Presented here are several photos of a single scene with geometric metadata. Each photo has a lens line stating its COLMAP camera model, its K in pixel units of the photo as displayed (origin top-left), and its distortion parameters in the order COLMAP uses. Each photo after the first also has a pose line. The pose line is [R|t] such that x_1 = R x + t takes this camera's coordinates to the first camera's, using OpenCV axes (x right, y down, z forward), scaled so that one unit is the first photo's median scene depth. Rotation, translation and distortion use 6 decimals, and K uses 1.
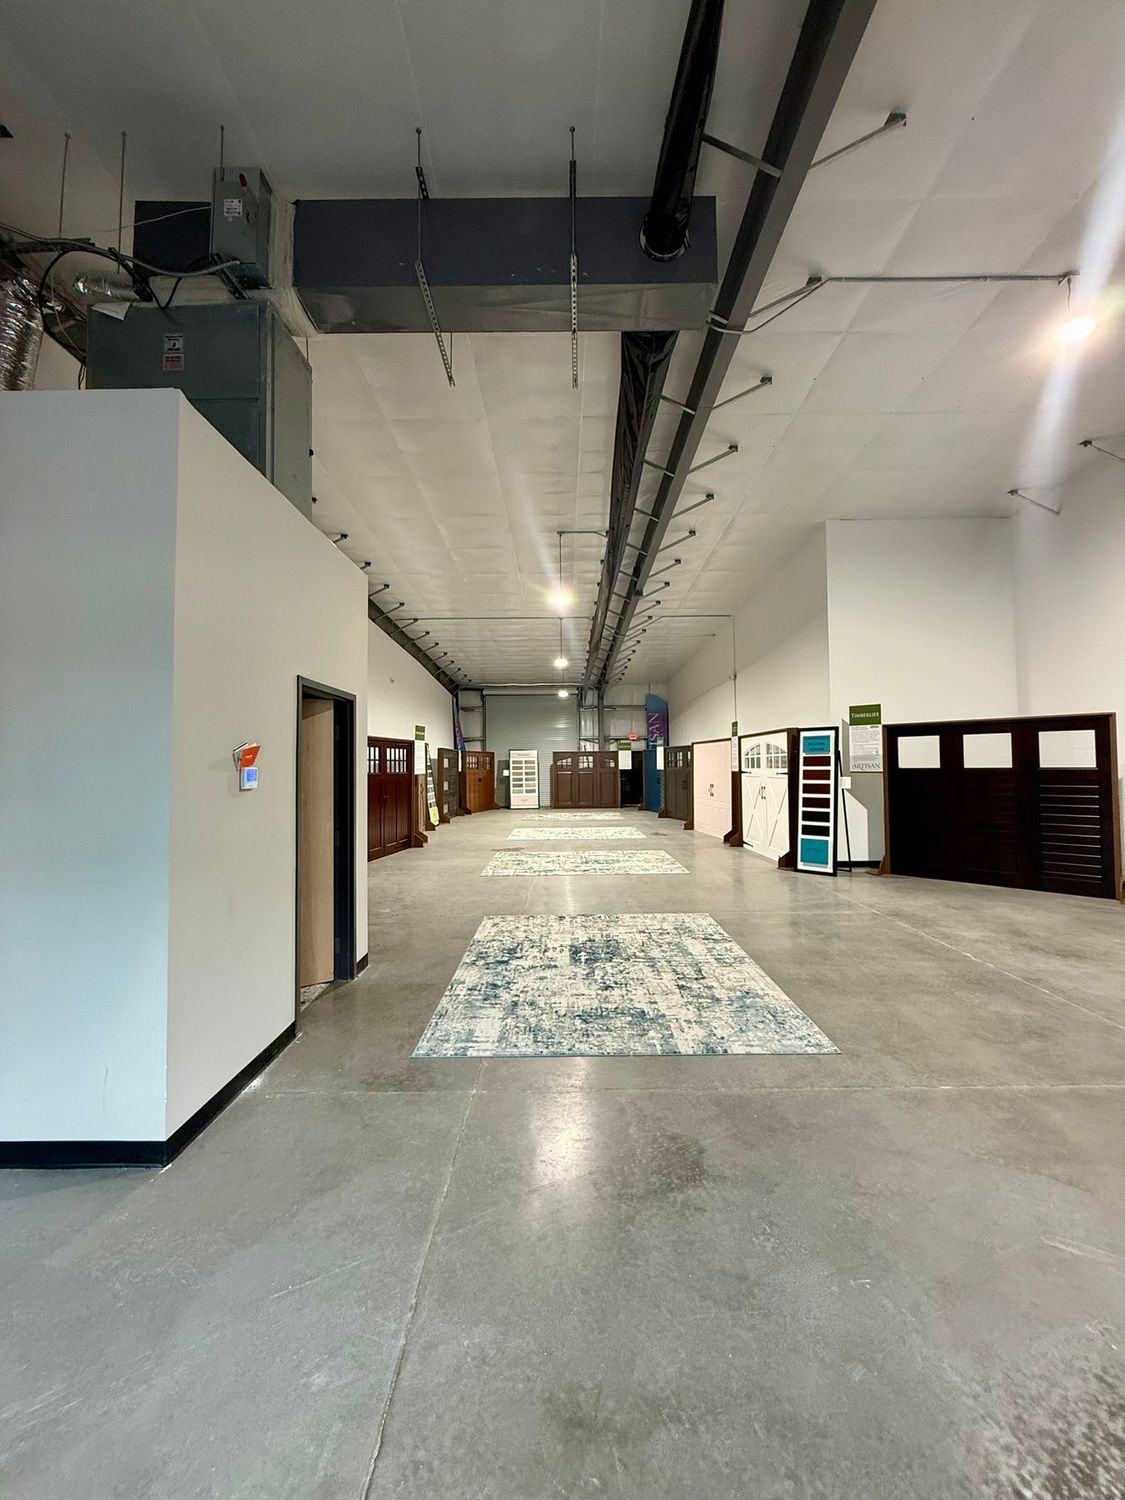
lens RADIAL K [[591.7, 0, 567.1], [0, 591.7, 748.2], [0, 0, 1]] dist [0.001470, 0.000055]
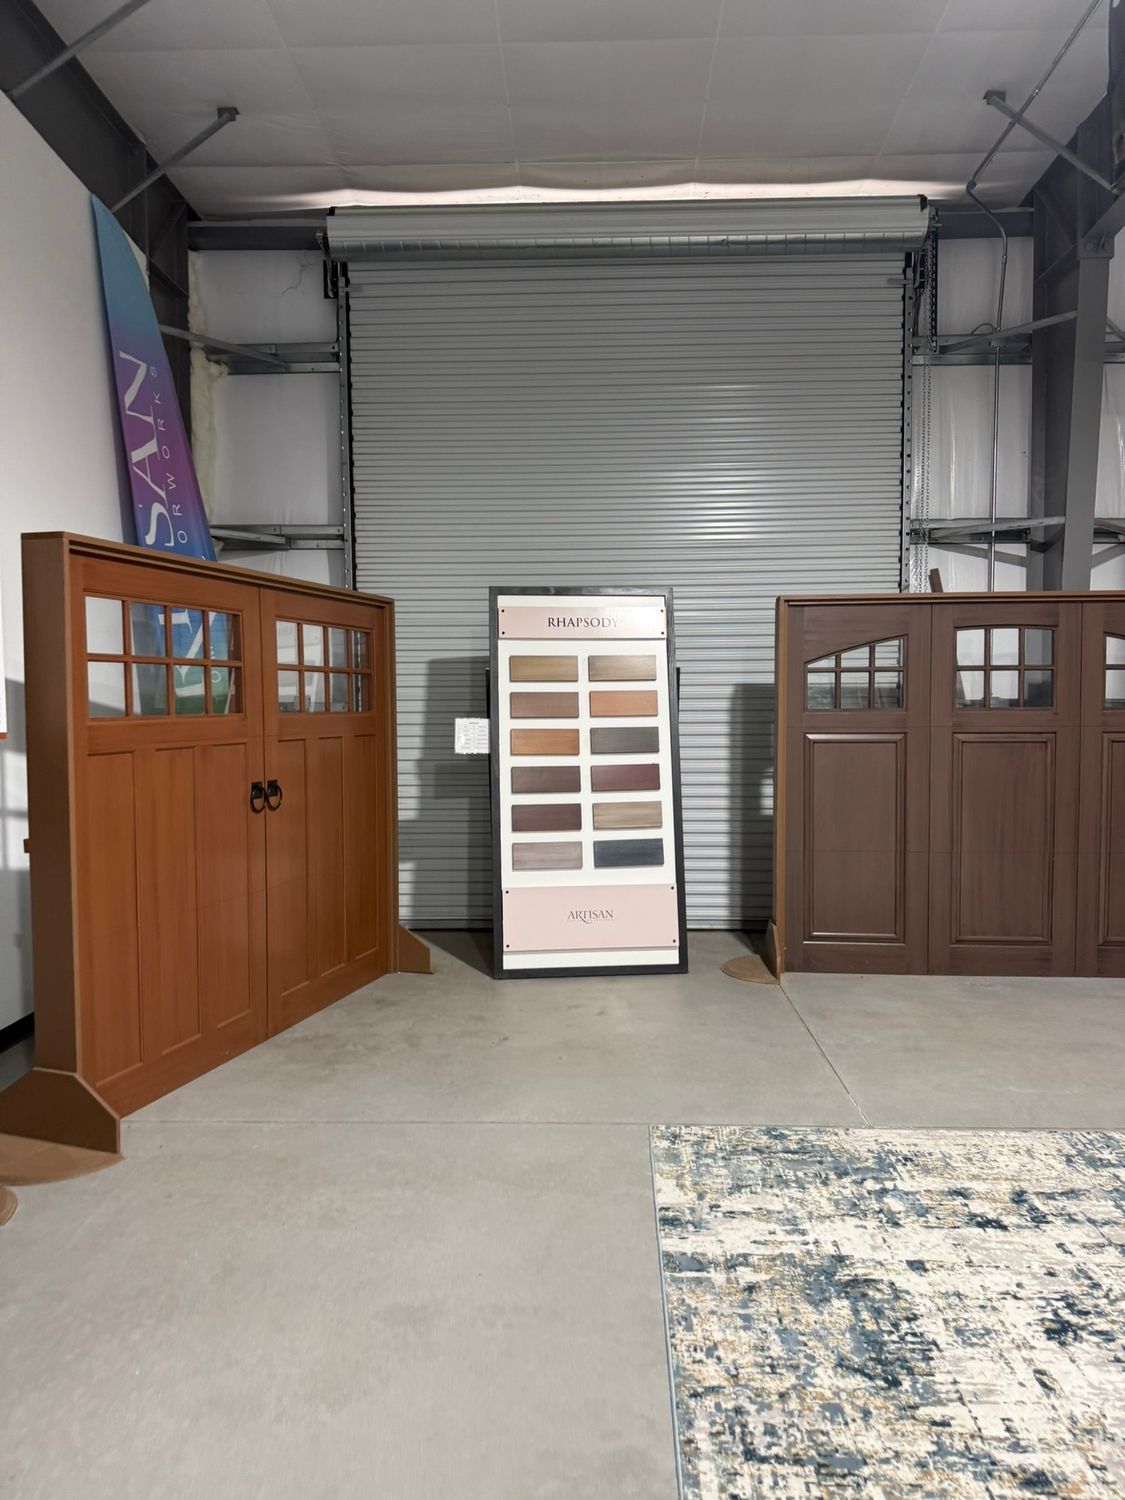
lens RADIAL K [[1062.3, 0, 564.4], [0, 1062.3, 756.2], [0, 0, 1]] dist [0.025955, -0.033490]
pose [[0.999221, 0.004296, -0.039219, -0.326395], [-0.000619, 0.995637, 0.093306, 0.099903], [0.039449, -0.093209, 0.994865, 3.472724]]
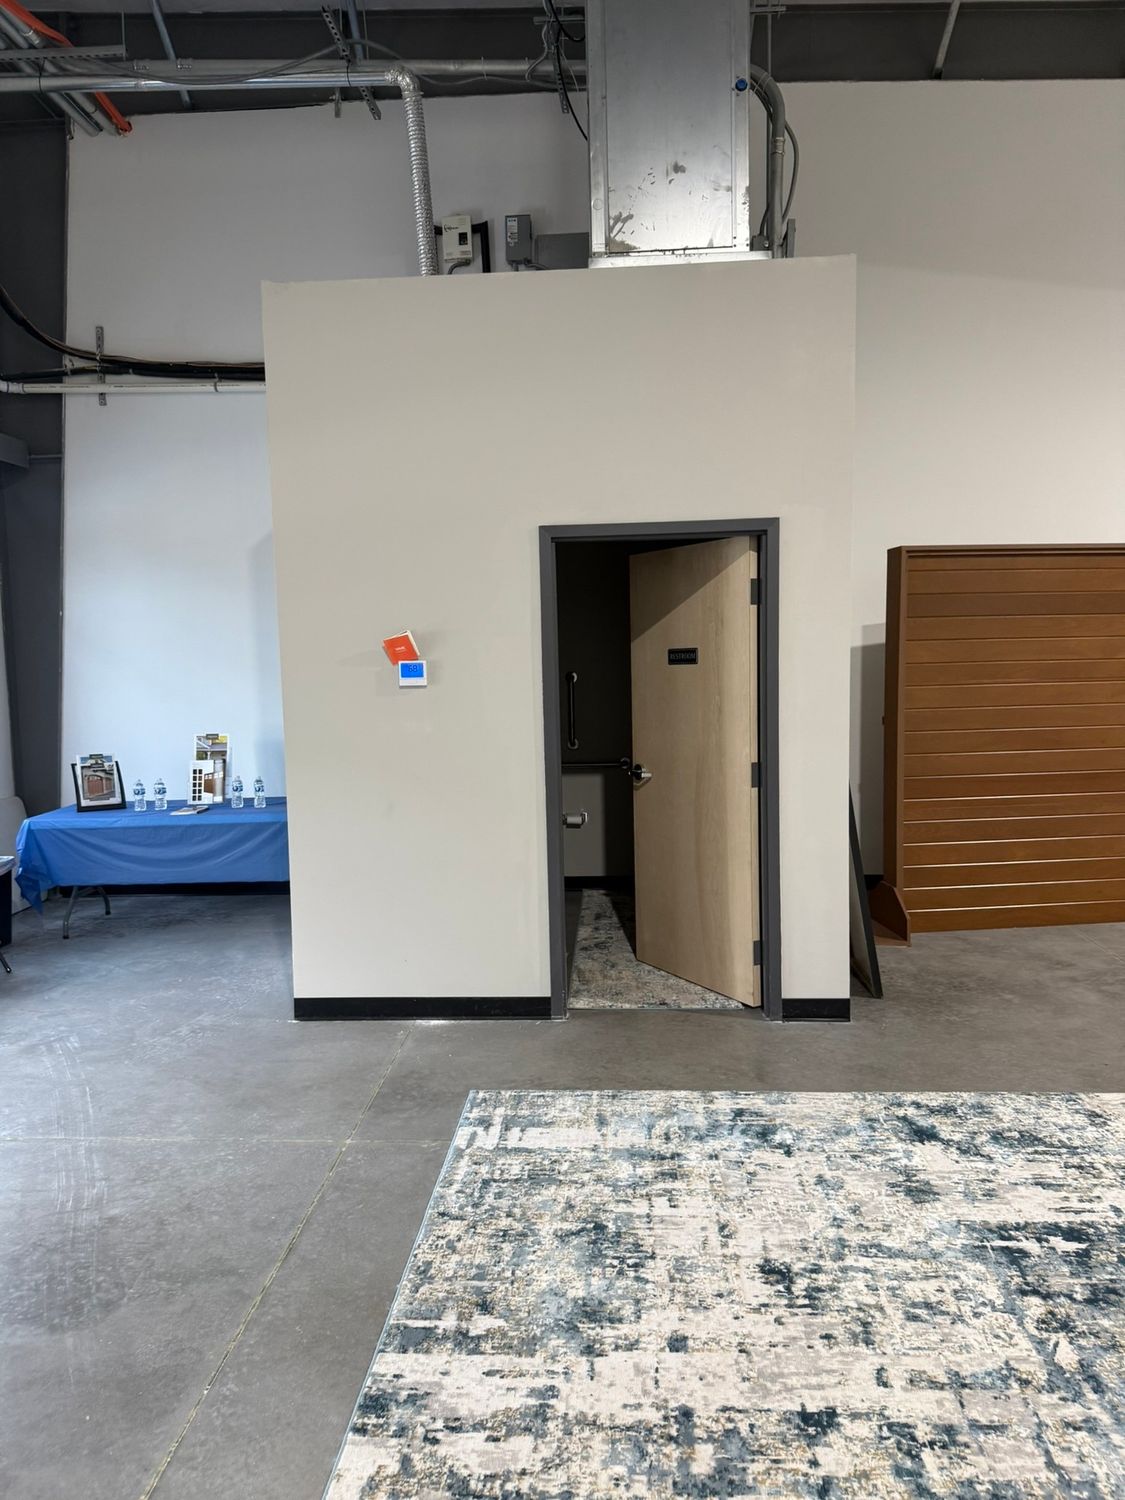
lens RADIAL K [[1062.3, 0, 570.0], [0, 1062.3, 762.4], [0, 0, 1]] dist [0.025955, -0.033490]
pose [[-0.055907, 0.114822, -0.991812, 0.605138], [0.053541, 0.992281, 0.111858, 0.011653], [0.996999, -0.046849, -0.061623, 0.814068]]
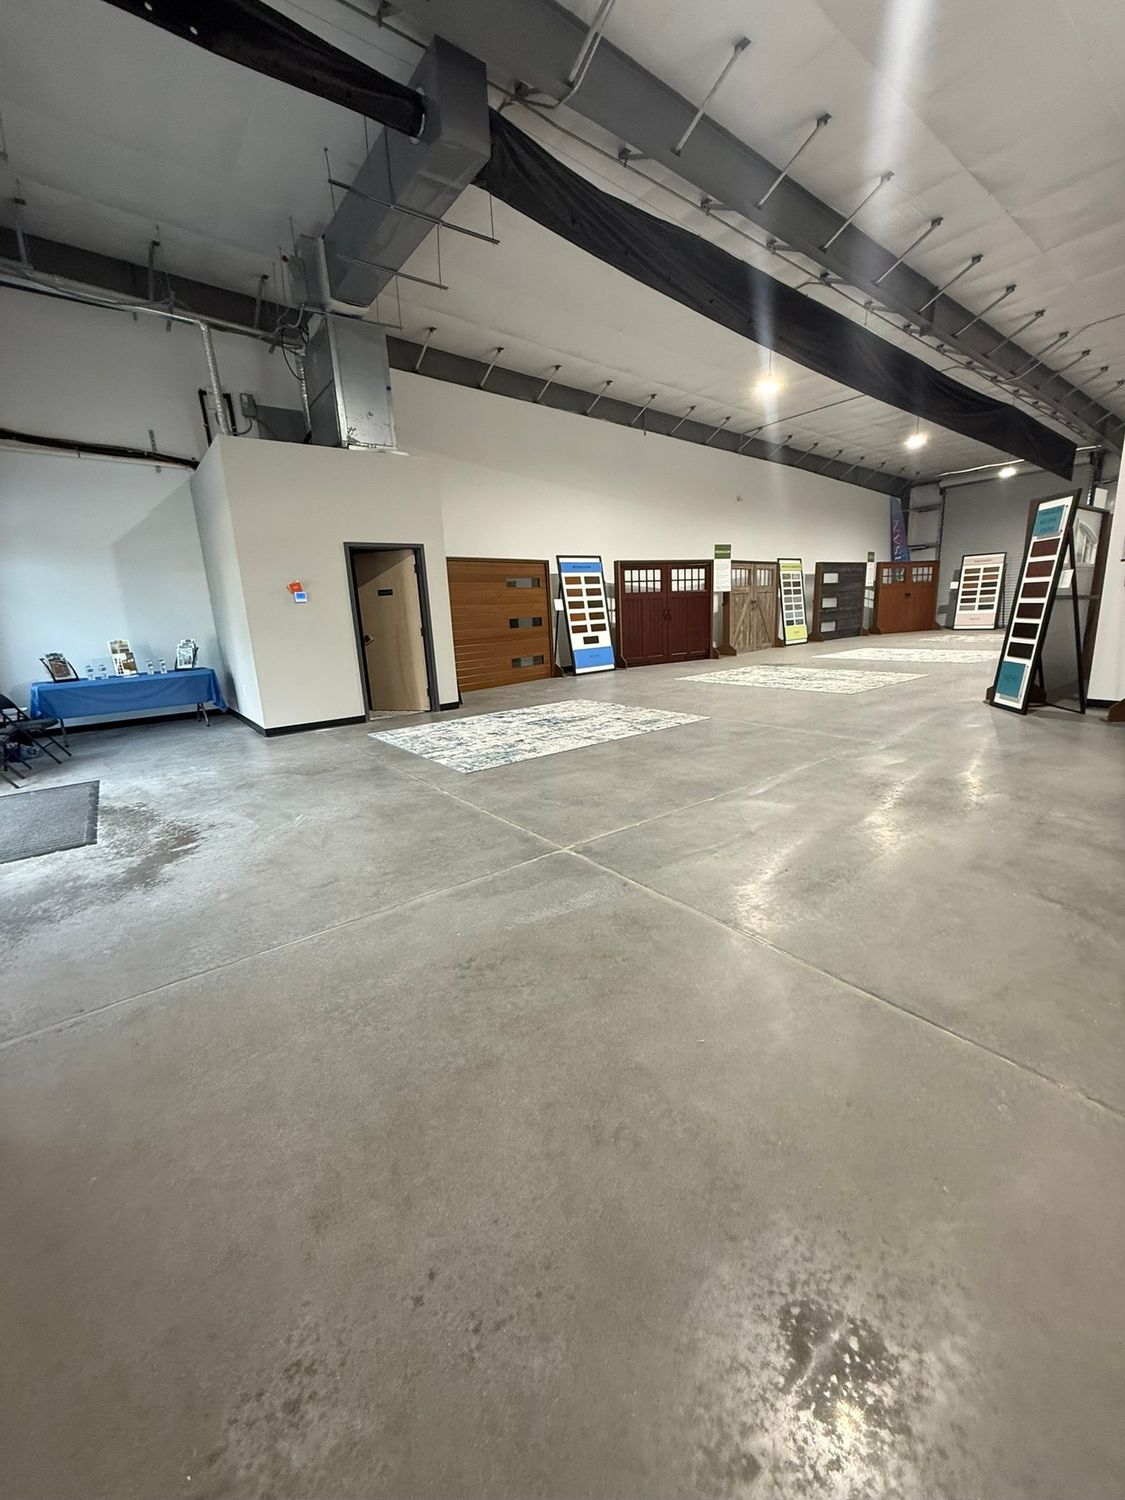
lens RADIAL K [[591.7, 0, 578.2], [0, 591.7, 754.3], [0, 0, 1]] dist [0.001470, 0.000055]
pose [[0.617317, 0.170813, -0.767947, 1.198632], [0.067114, 0.961152, 0.267737, 0.057115], [0.783846, -0.216819, 0.581872, 0.243808]]
